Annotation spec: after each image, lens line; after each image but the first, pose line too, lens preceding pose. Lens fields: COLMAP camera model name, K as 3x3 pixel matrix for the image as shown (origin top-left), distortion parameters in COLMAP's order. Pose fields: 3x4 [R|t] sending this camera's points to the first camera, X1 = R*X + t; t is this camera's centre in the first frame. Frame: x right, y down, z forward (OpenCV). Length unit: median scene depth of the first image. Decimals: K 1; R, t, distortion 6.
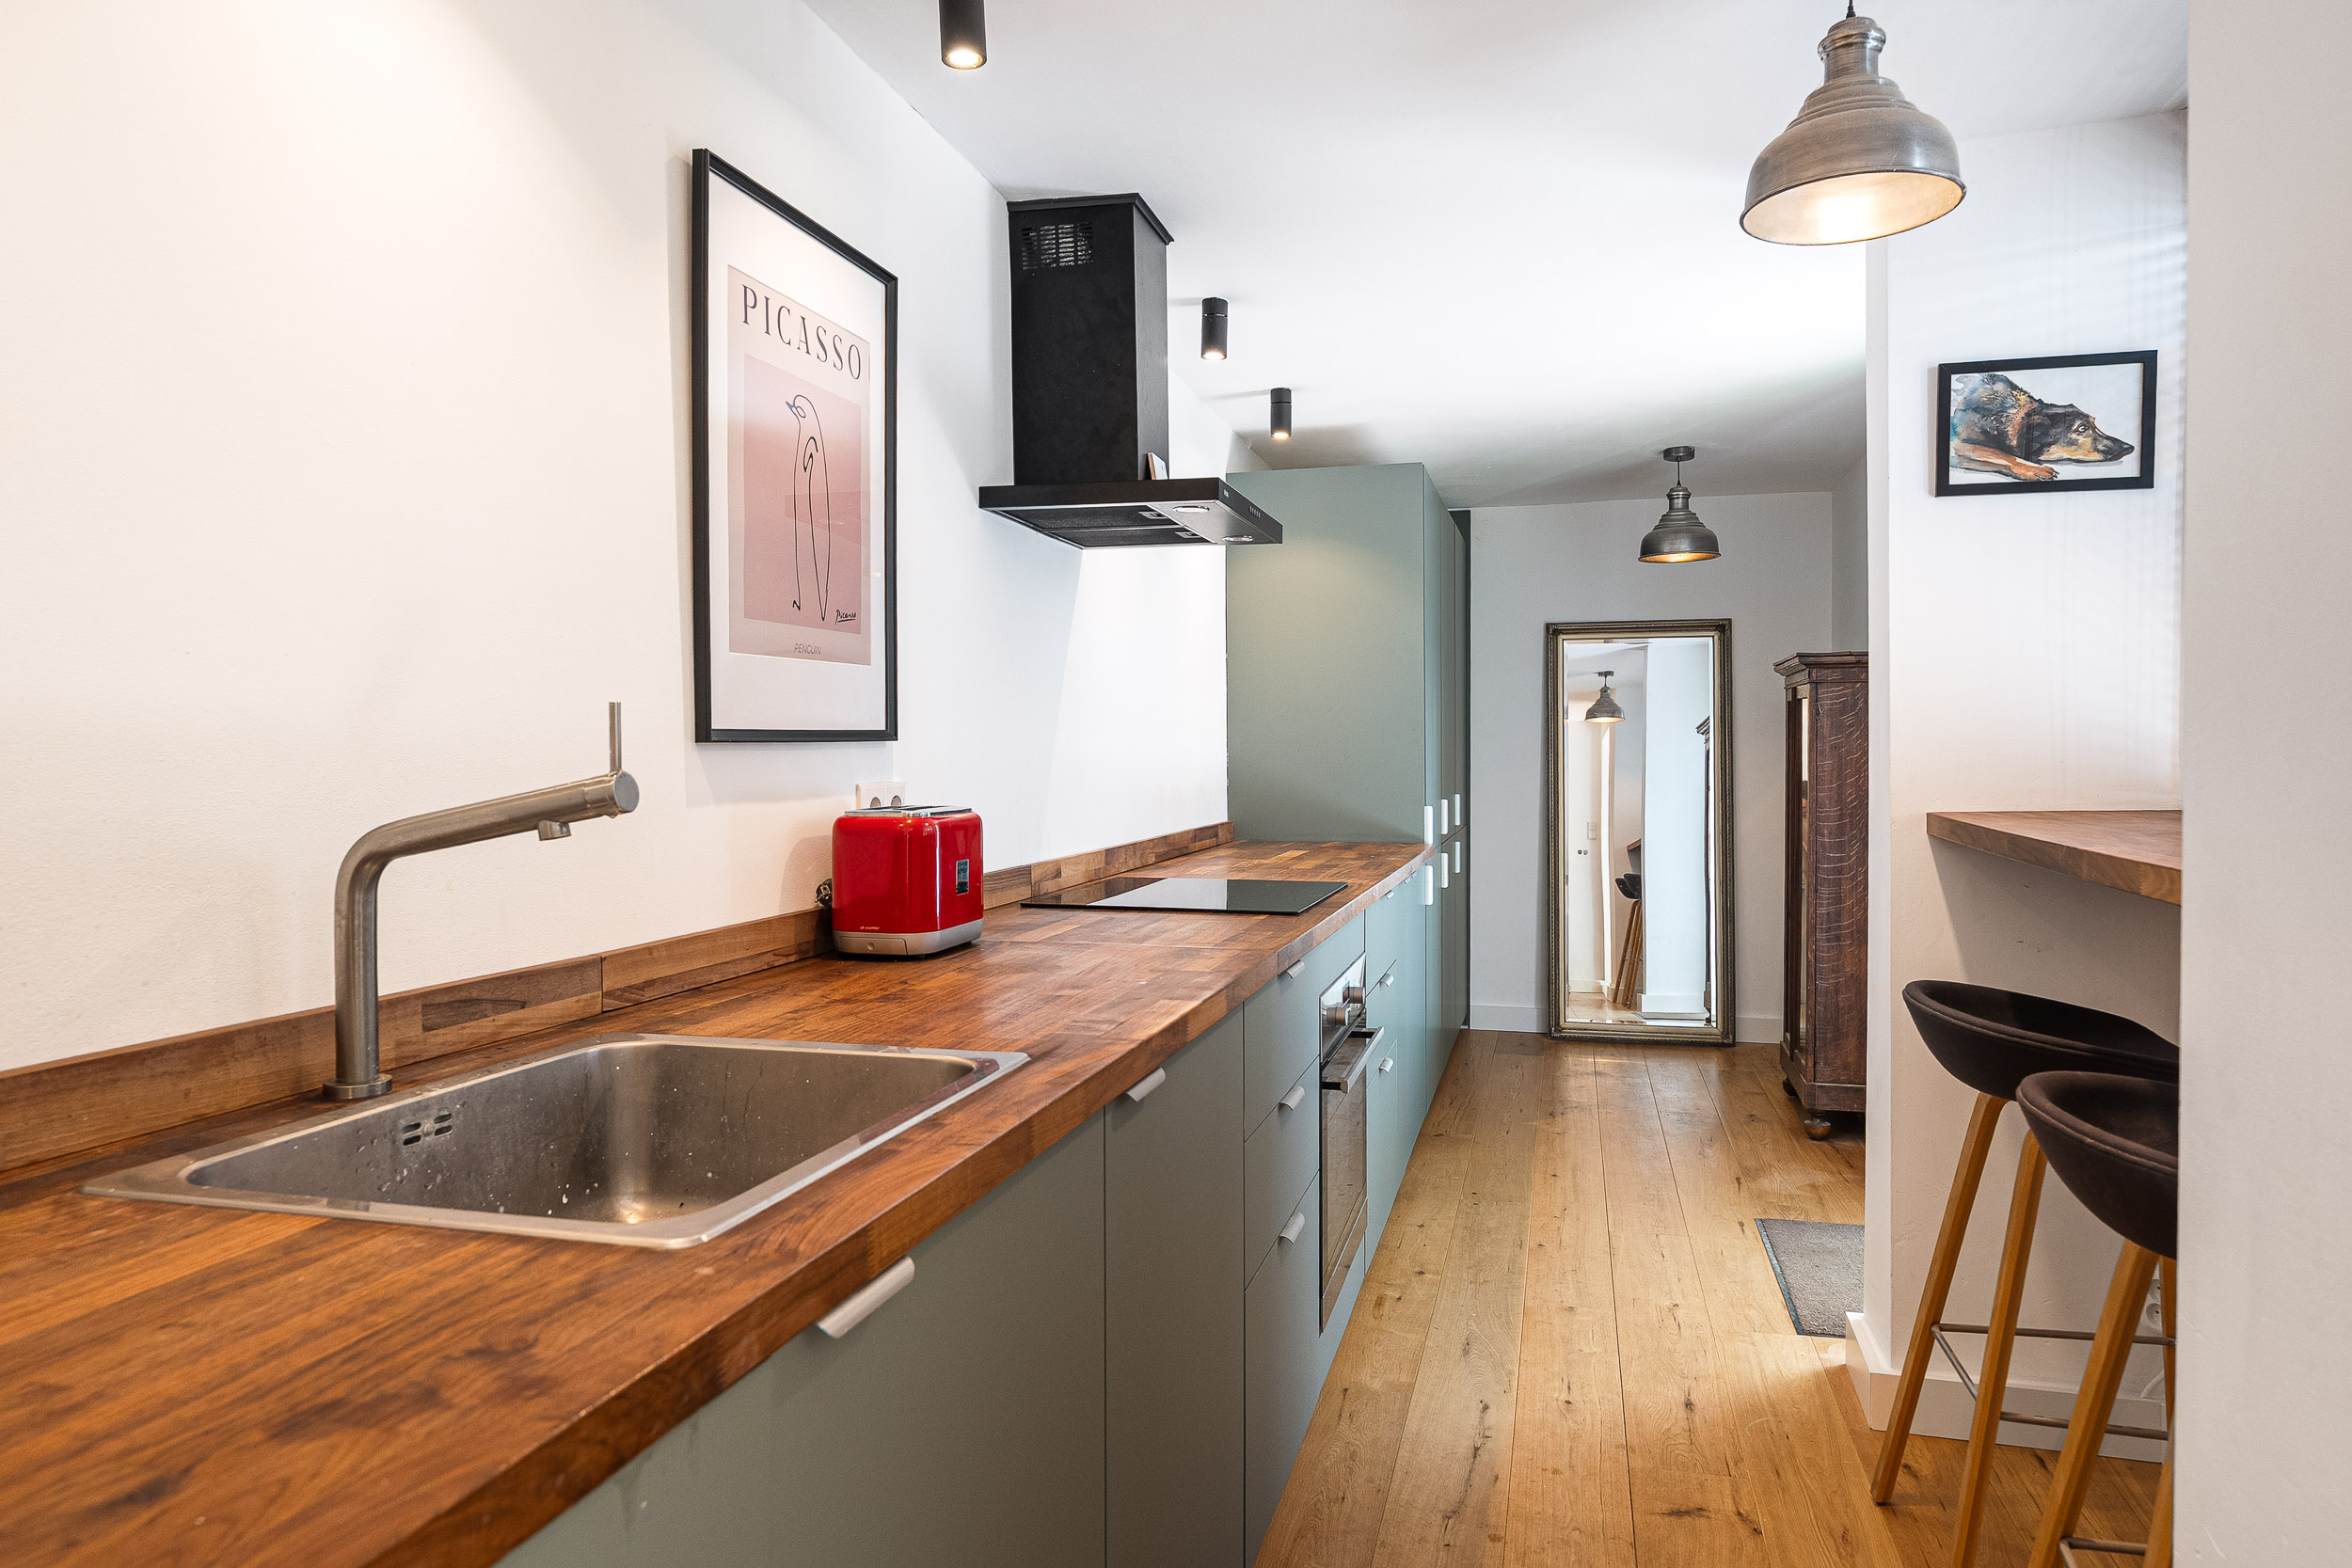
lens RADIAL K [[1537.6, 0, 1176.2], [0, 1537.6, 778.8], [0, 0, 1]] dist [0.030024, 0.000109]
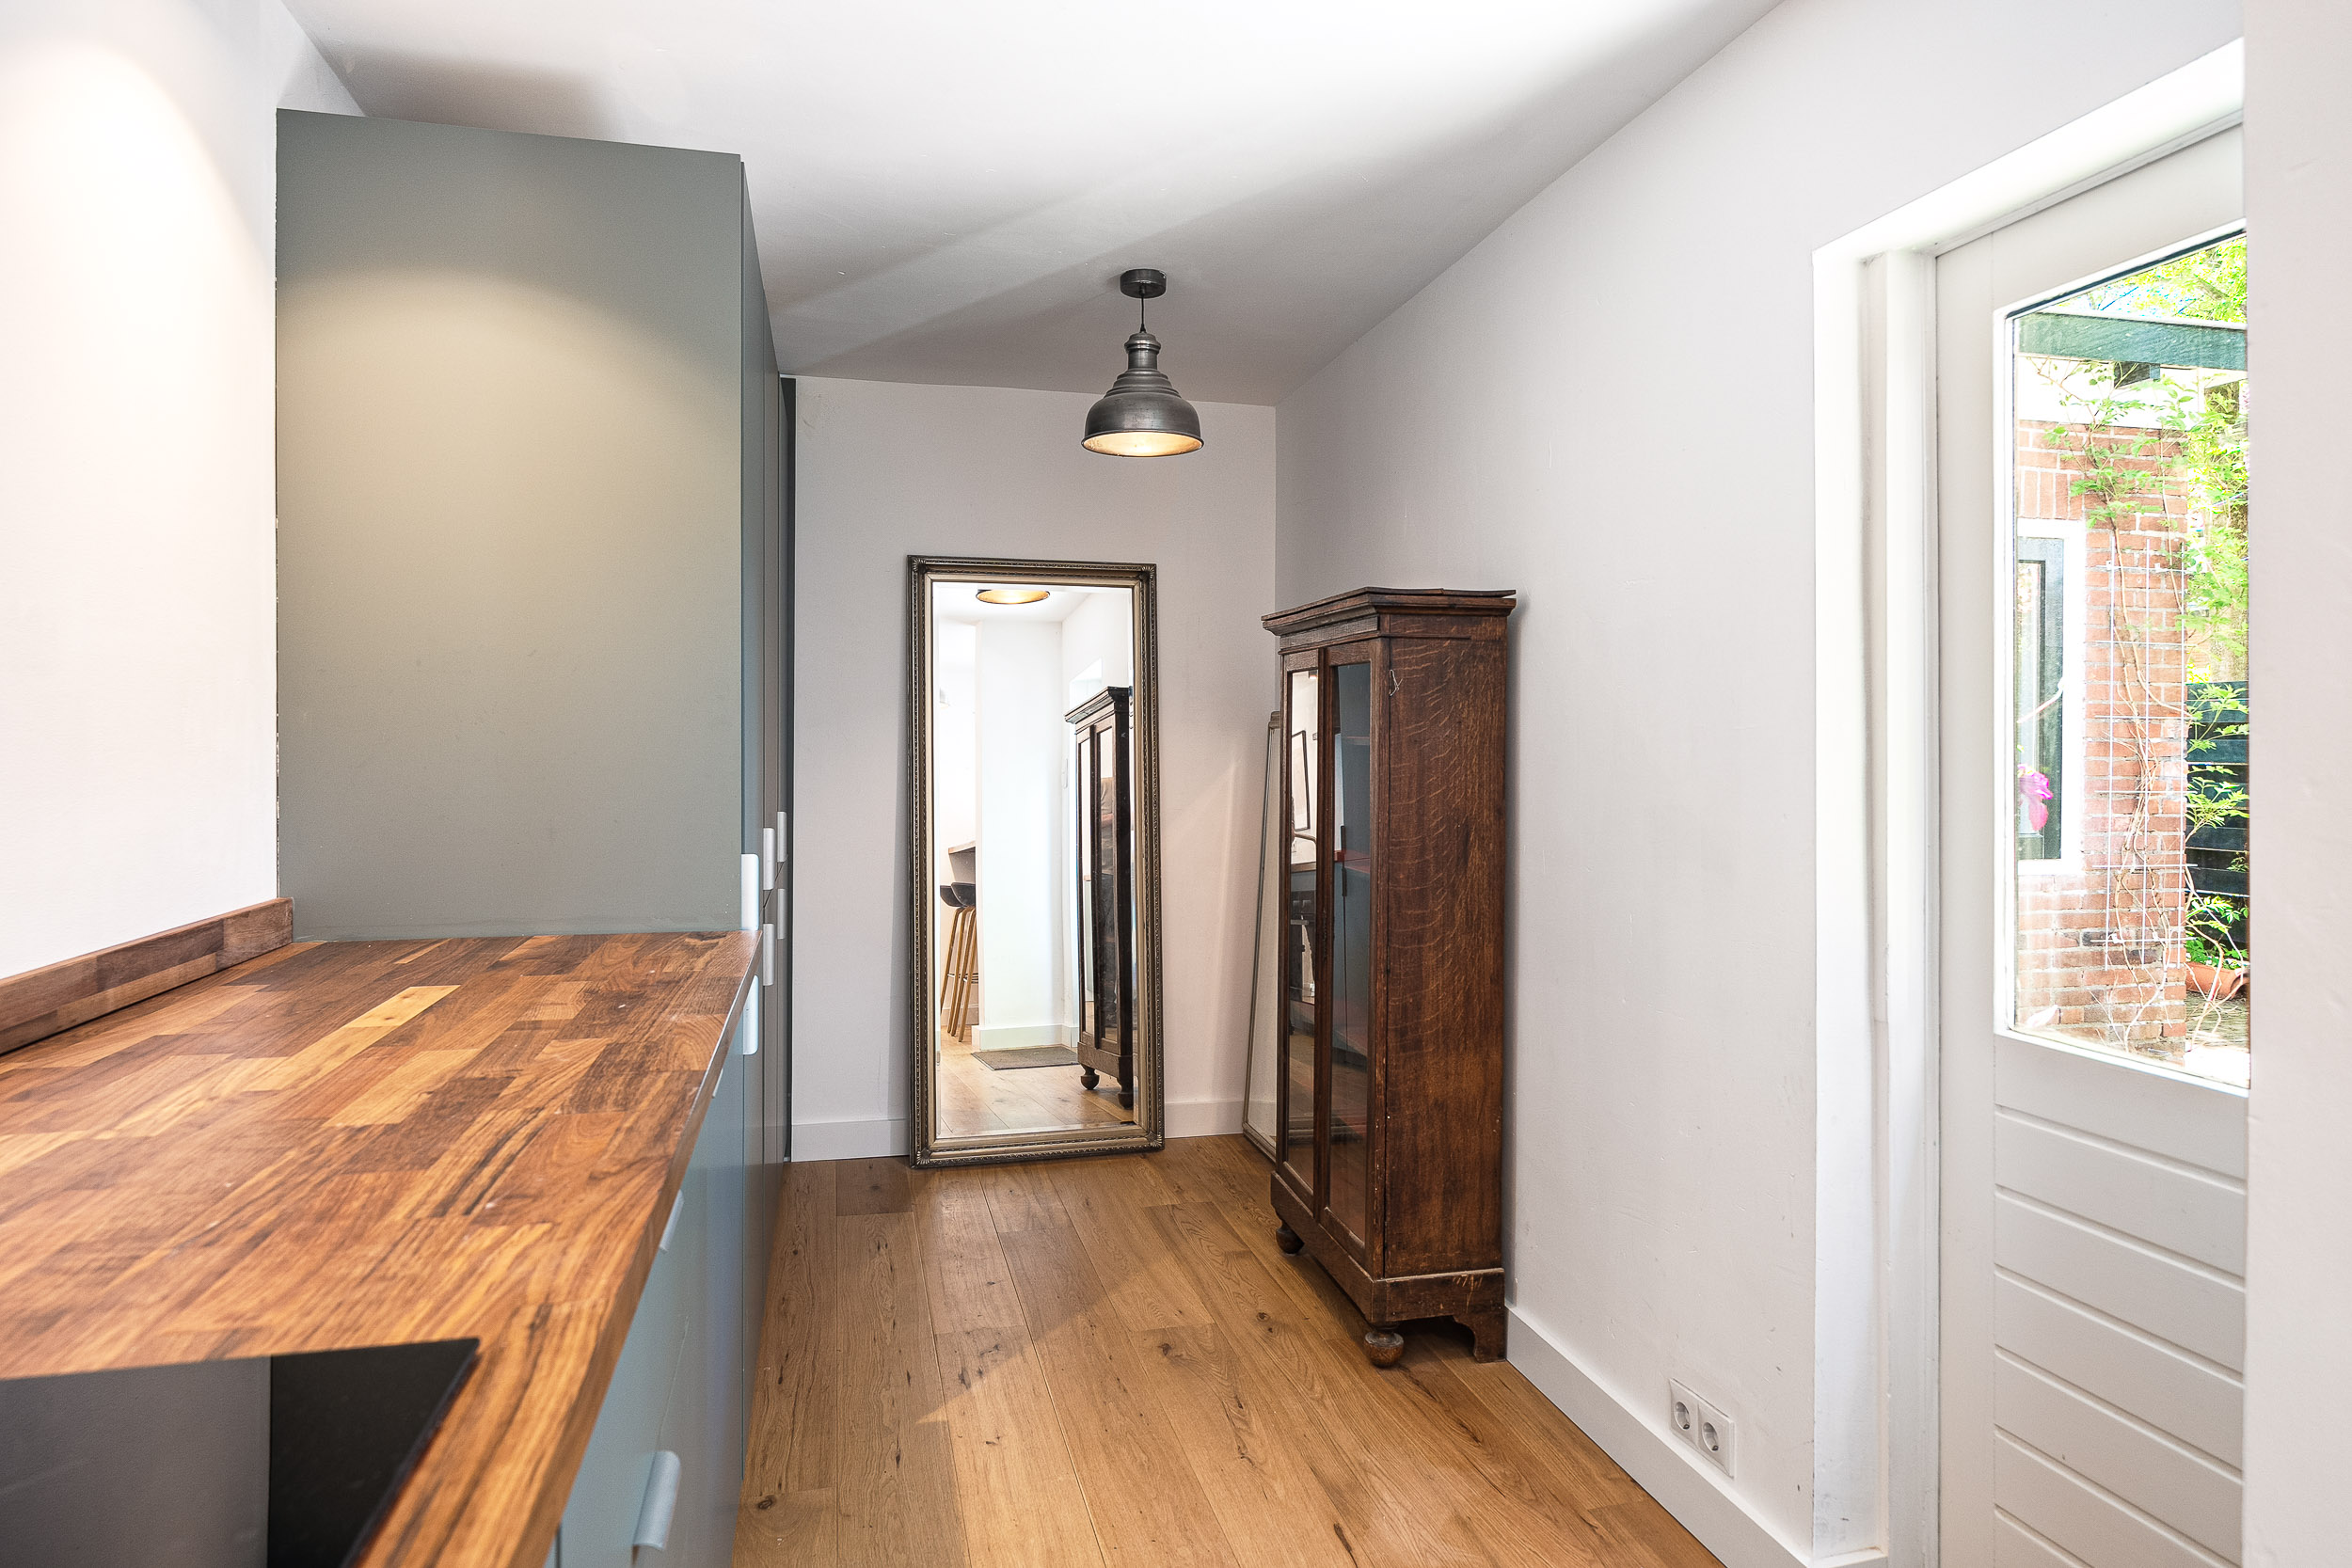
lens RADIAL K [[1355.2, 0, 1179.1], [0, 1355.2, 746.0], [0, 0, 1]] dist [-0.000997, 0.000039]
pose [[0.876535, 0.005730, 0.481305, 0.068054], [0.000876, 0.999908, -0.013499, -0.009764], [-0.481338, 0.012254, 0.876449, 0.500430]]
